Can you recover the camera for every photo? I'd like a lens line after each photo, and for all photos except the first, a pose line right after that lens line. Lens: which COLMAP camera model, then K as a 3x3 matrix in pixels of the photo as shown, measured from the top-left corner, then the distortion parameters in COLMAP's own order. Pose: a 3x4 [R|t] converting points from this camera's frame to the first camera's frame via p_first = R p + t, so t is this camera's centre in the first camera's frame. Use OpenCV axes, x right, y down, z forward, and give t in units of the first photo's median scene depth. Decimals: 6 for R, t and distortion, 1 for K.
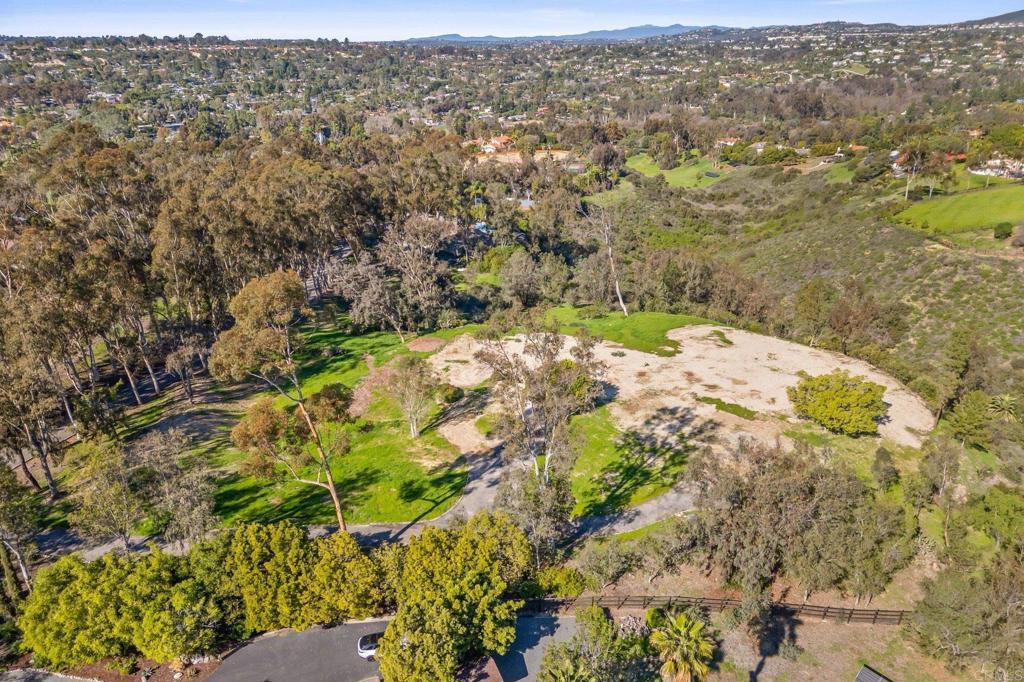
lens RADIAL K [[706.3, 0, 518.3], [0, 706.3, 345.2], [0, 0, 1]] dist [0.068842, -0.067413]
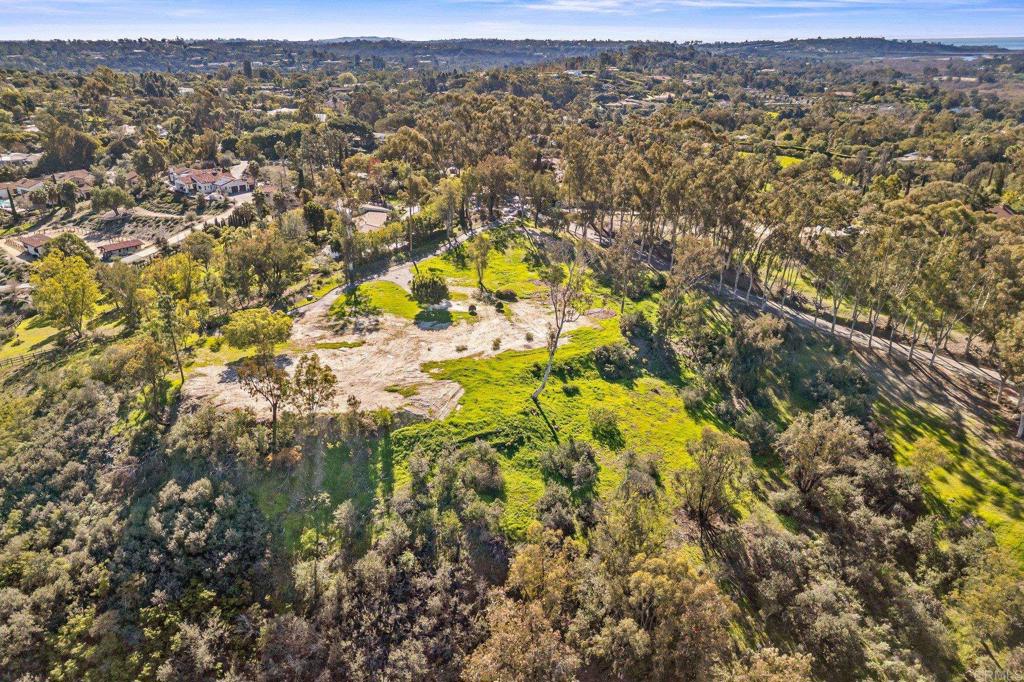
lens RADIAL K [[706.3, 0, 518.3], [0, 706.3, 345.2], [0, 0, 1]] dist [0.068842, -0.067413]
pose [[-0.666127, 0.301532, -0.682168, 0.814874], [-0.277705, 0.748594, 0.602068, -0.661174], [0.692210, 0.590496, -0.414922, 1.503251]]
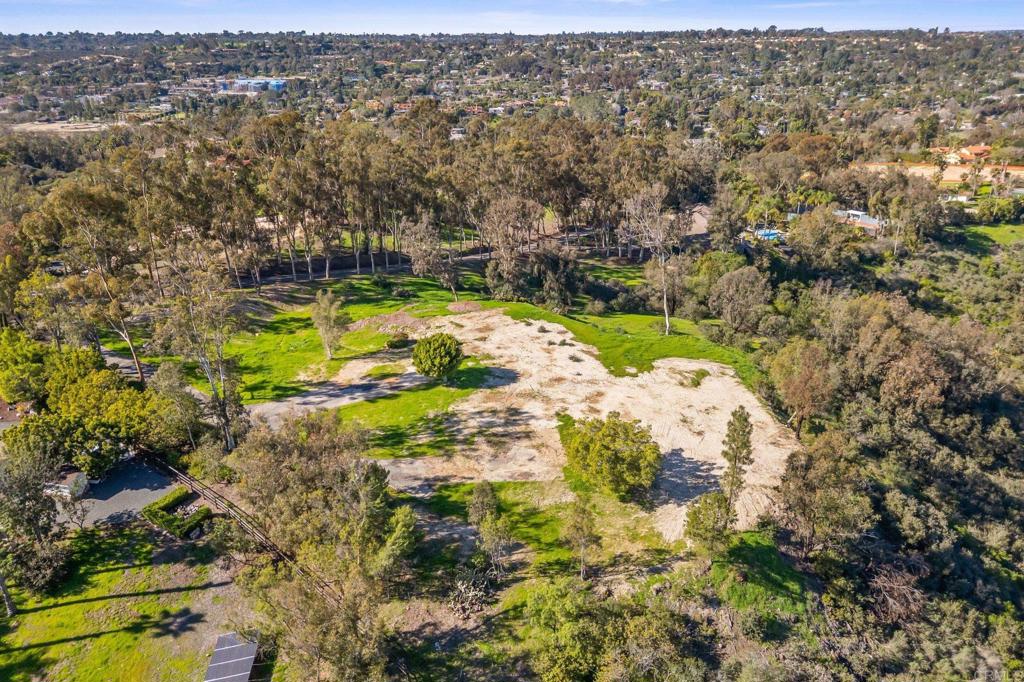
lens RADIAL K [[706.3, 0, 518.3], [0, 706.3, 345.2], [0, 0, 1]] dist [0.068842, -0.067413]
pose [[0.744569, 0.265953, -0.612279, 0.673915], [-0.260223, 0.960286, 0.100669, -0.082421], [0.614737, 0.084374, 0.784207, 0.189910]]
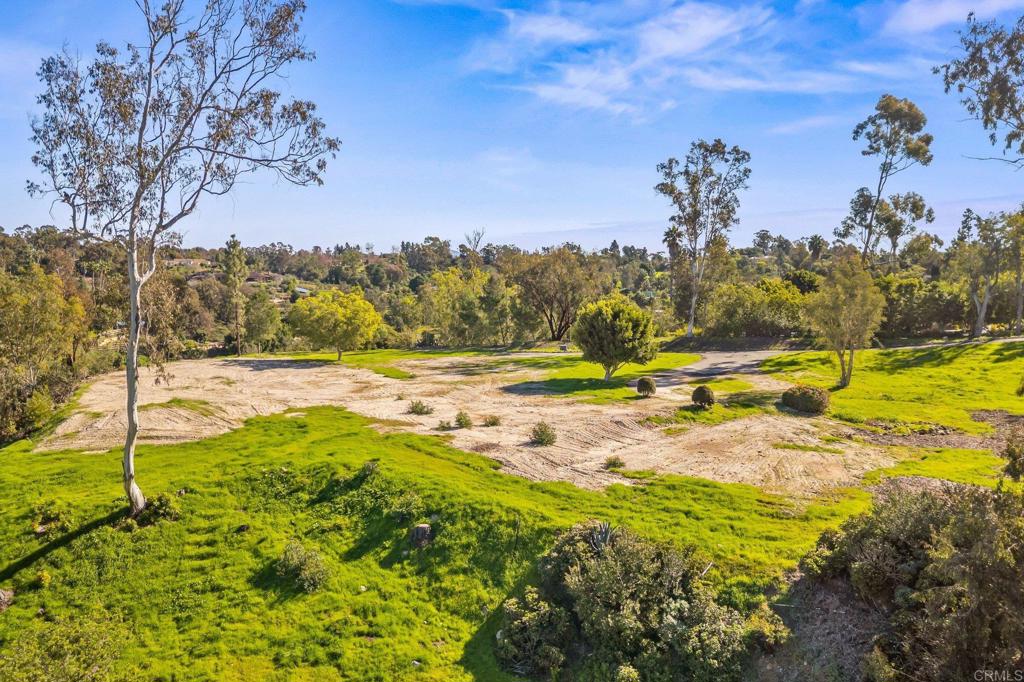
lens RADIAL K [[728.8, 0, 512.0], [0, 728.8, 341.0], [0, 0, 1]] dist [0.060064, -0.069141]
pose [[-0.934388, -0.022643, 0.355538, -0.075034], [0.150686, 0.879193, 0.452011, -0.224285], [-0.322821, 0.475928, -0.818095, 1.338677]]
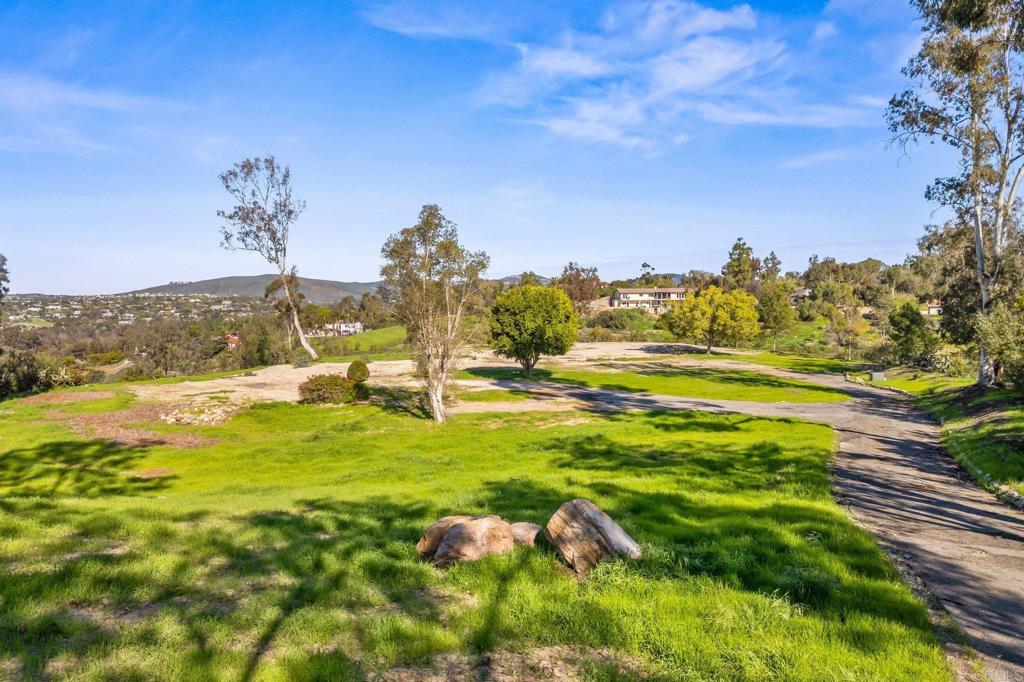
lens RADIAL K [[706.3, 0, 518.3], [0, 706.3, 345.2], [0, 0, 1]] dist [0.068842, -0.067413]
pose [[0.512441, -0.043997, 0.857595, -0.379783], [0.338998, 0.927938, -0.154957, 0.132507], [-0.788977, 0.370129, 0.490428, 0.601713]]
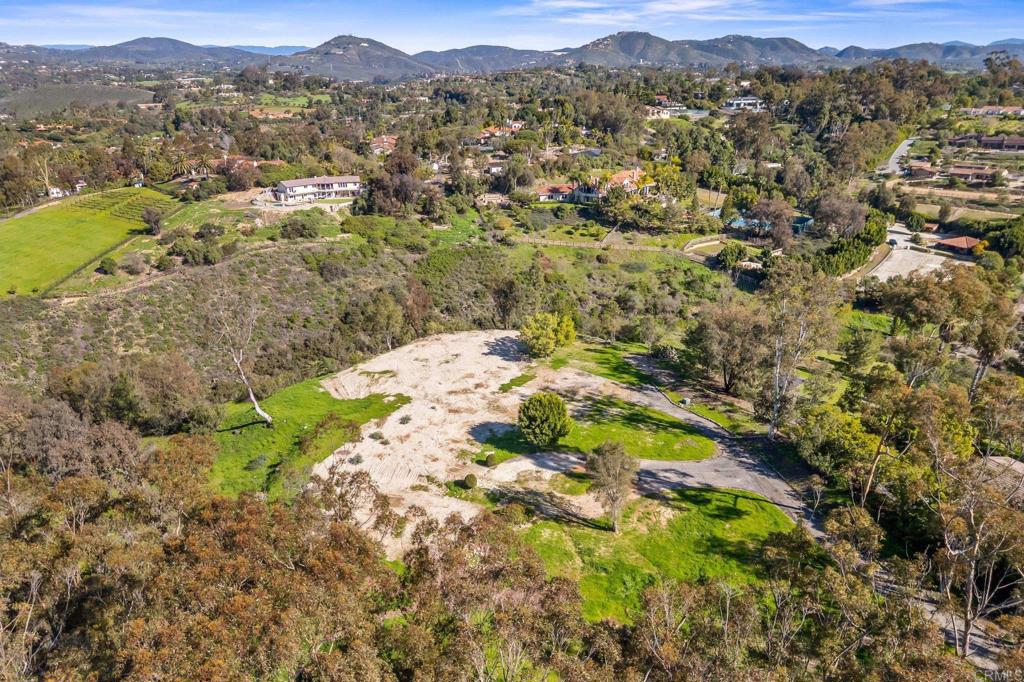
lens RADIAL K [[706.3, 0, 518.3], [0, 706.3, 345.2], [0, 0, 1]] dist [0.068842, -0.067413]
pose [[-0.095382, -0.340450, 0.935412, -0.697004], [0.394514, 0.849818, 0.349525, -0.332472], [-0.913926, 0.402371, 0.053254, 0.779368]]
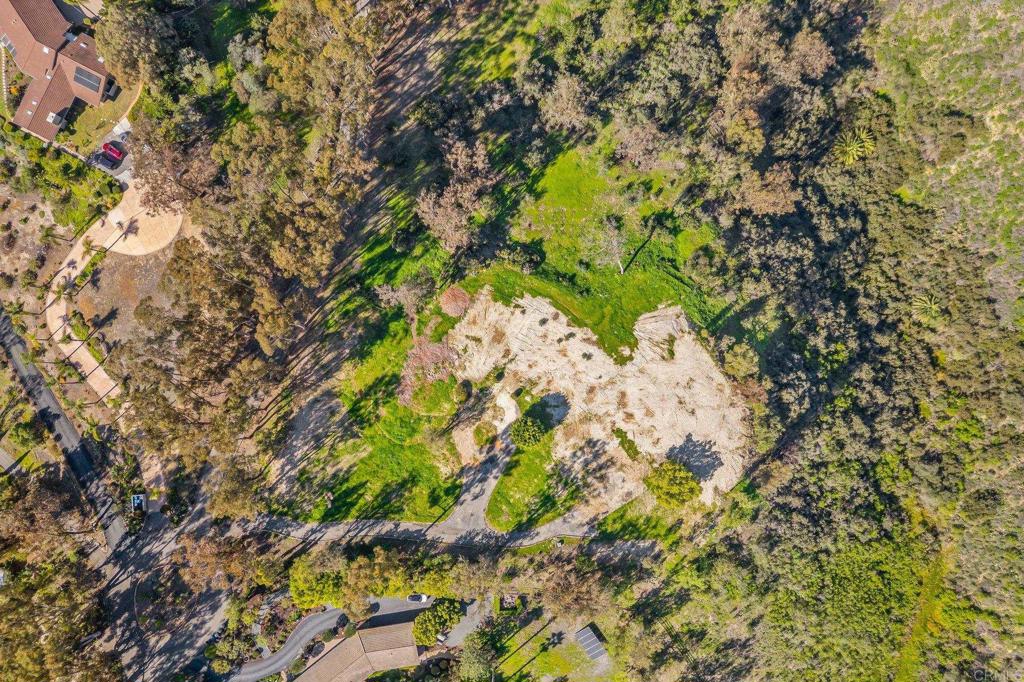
lens RADIAL K [[706.3, 0, 518.3], [0, 706.3, 345.2], [0, 0, 1]] dist [0.068842, -0.067413]
pose [[0.982252, 0.186761, -0.017379, 0.028573], [-0.056135, 0.381112, 0.922823, -1.288234], [0.178971, -0.905469, 0.384832, 0.455673]]
